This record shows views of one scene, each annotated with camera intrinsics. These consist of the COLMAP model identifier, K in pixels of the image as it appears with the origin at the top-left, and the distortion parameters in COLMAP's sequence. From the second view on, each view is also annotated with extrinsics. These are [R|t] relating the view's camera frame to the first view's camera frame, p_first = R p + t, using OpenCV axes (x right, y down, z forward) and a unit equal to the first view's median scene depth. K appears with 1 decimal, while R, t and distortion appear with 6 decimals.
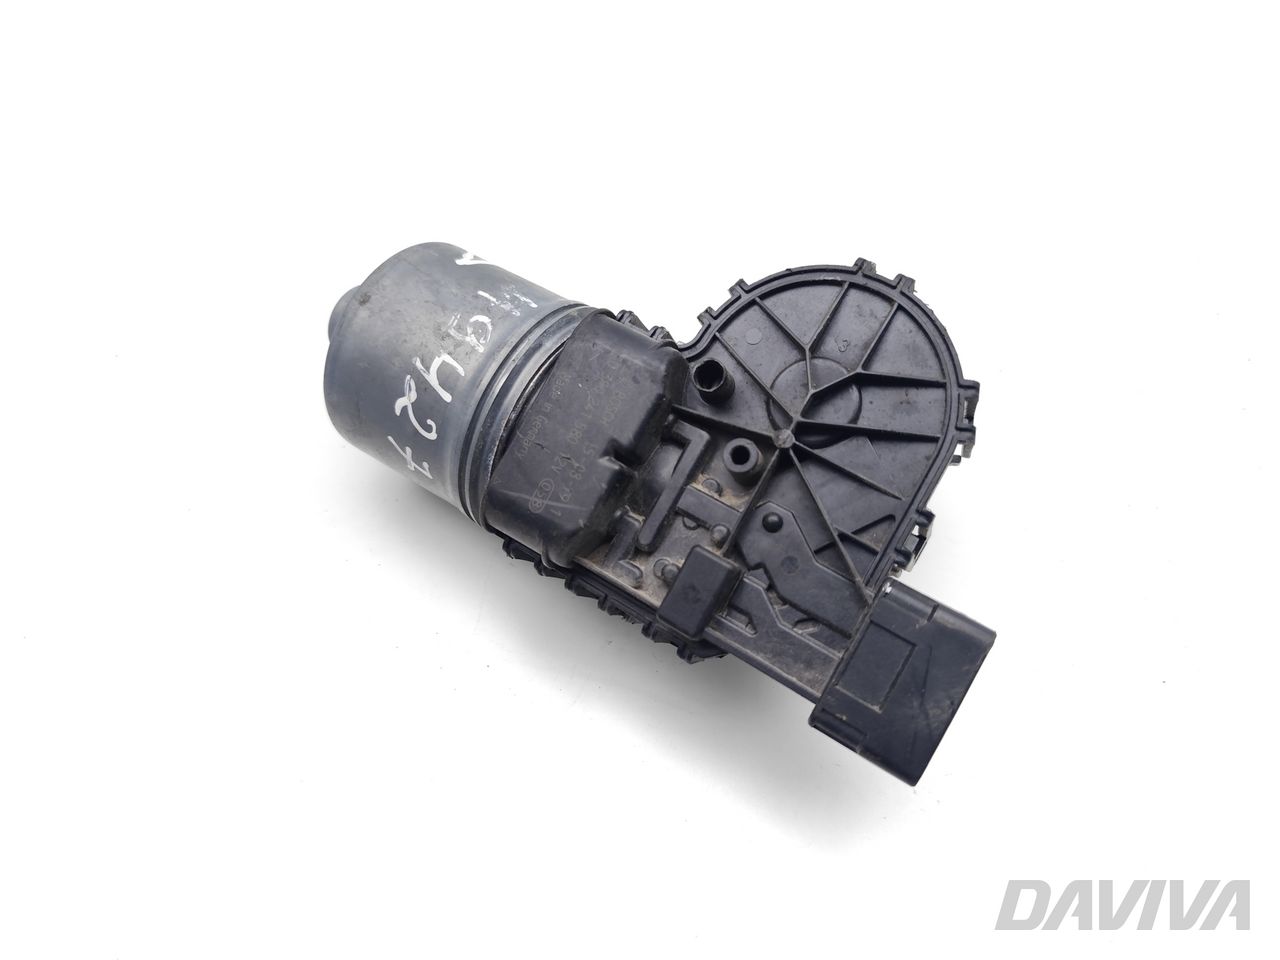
lens RADIAL K [[979.1, 0, 641.0], [0, 979.1, 477.2], [0, 0, 1]] dist [0.005538, 0.000088]
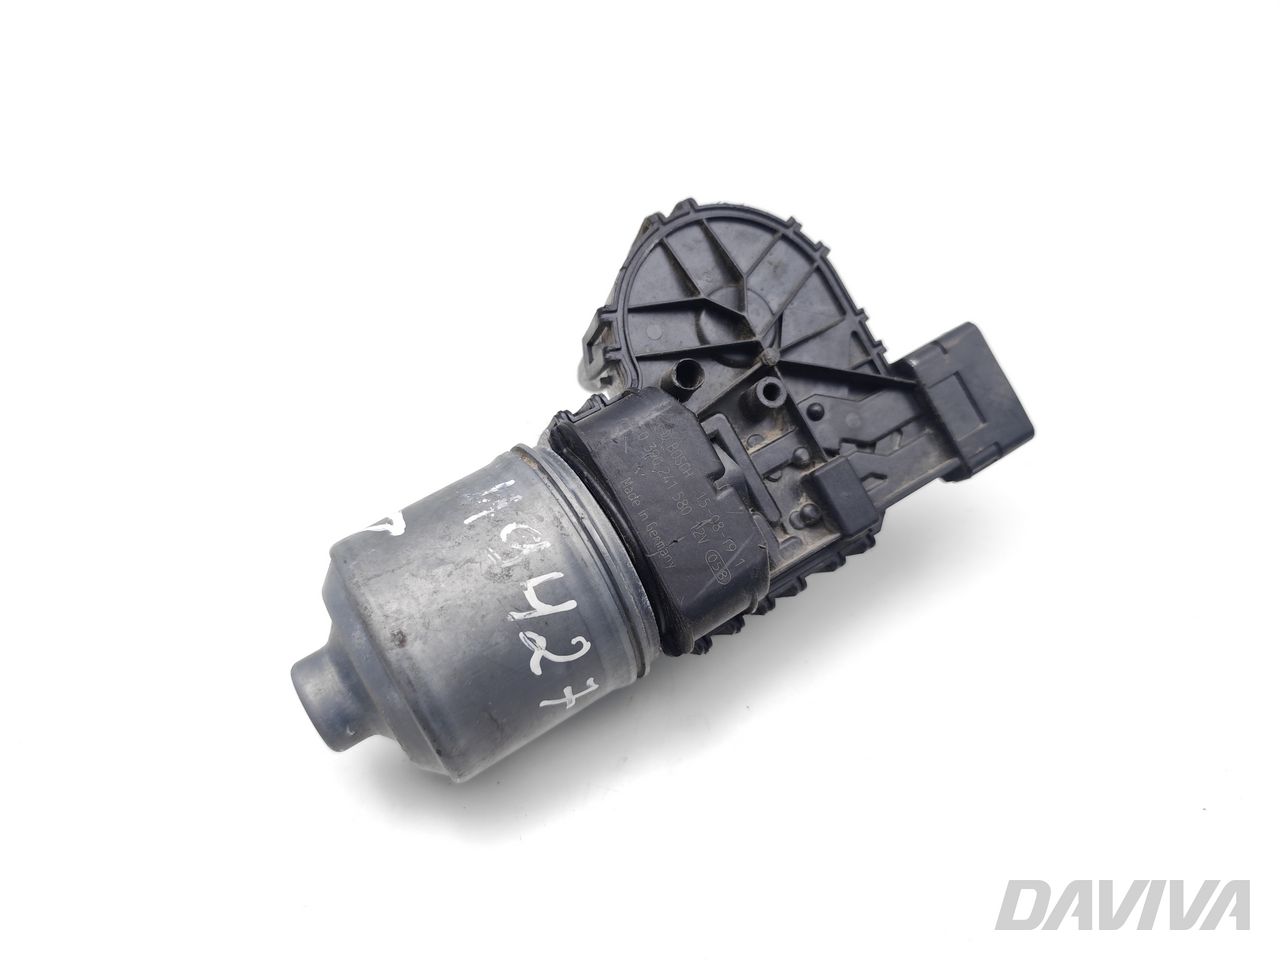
lens RADIAL K [[979.1, 0, 641.0], [0, 979.1, 483.2], [0, 0, 1]] dist [0.005538, 0.000088]
pose [[0.383479, -0.751418, 0.536950, -0.569895], [0.754691, 0.590081, 0.286785, -0.355530], [-0.532339, 0.295256, 0.793372, 0.219343]]
